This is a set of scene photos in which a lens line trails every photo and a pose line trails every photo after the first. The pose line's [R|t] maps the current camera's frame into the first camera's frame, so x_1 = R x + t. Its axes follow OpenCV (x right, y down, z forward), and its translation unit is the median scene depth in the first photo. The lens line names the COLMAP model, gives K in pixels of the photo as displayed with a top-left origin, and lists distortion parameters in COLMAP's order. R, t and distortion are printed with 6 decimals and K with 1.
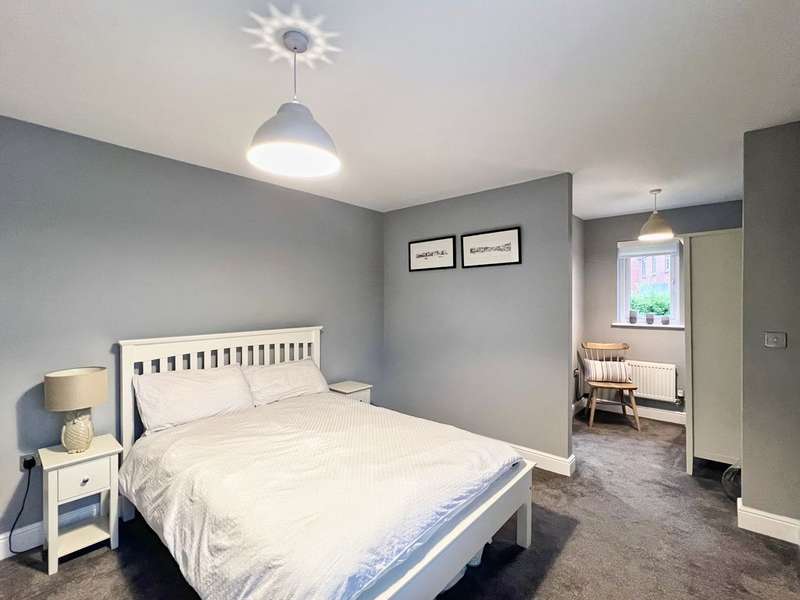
lens RADIAL K [[361.7, 0, 399.8], [0, 361.7, 298.6], [0, 0, 1]] dist [0.000848, 0.000802]
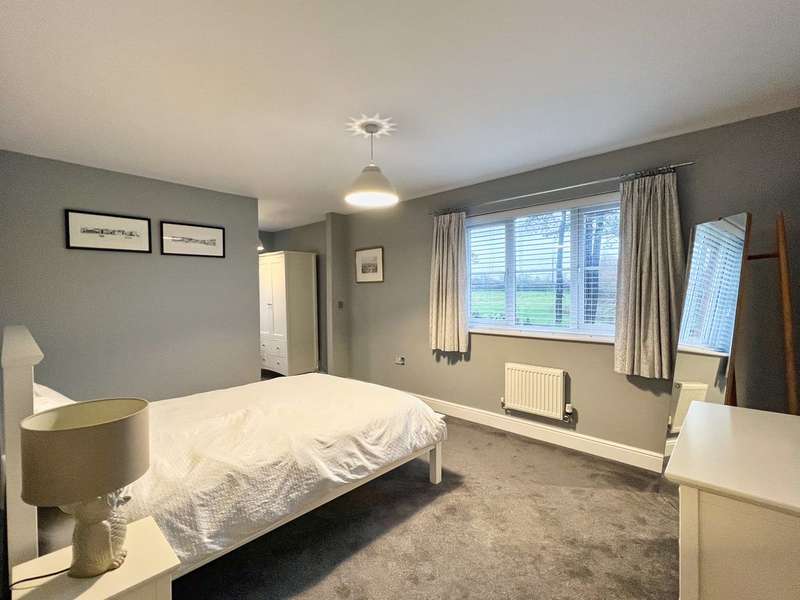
lens RADIAL K [[361.7, 0, 400.8], [0, 361.7, 298.9], [0, 0, 1]] dist [0.000848, 0.000802]
pose [[0.024201, -0.017611, 0.999552, -0.792980], [0.004950, 0.999835, 0.017496, 0.021587], [-0.999695, 0.004524, 0.024284, 0.330714]]
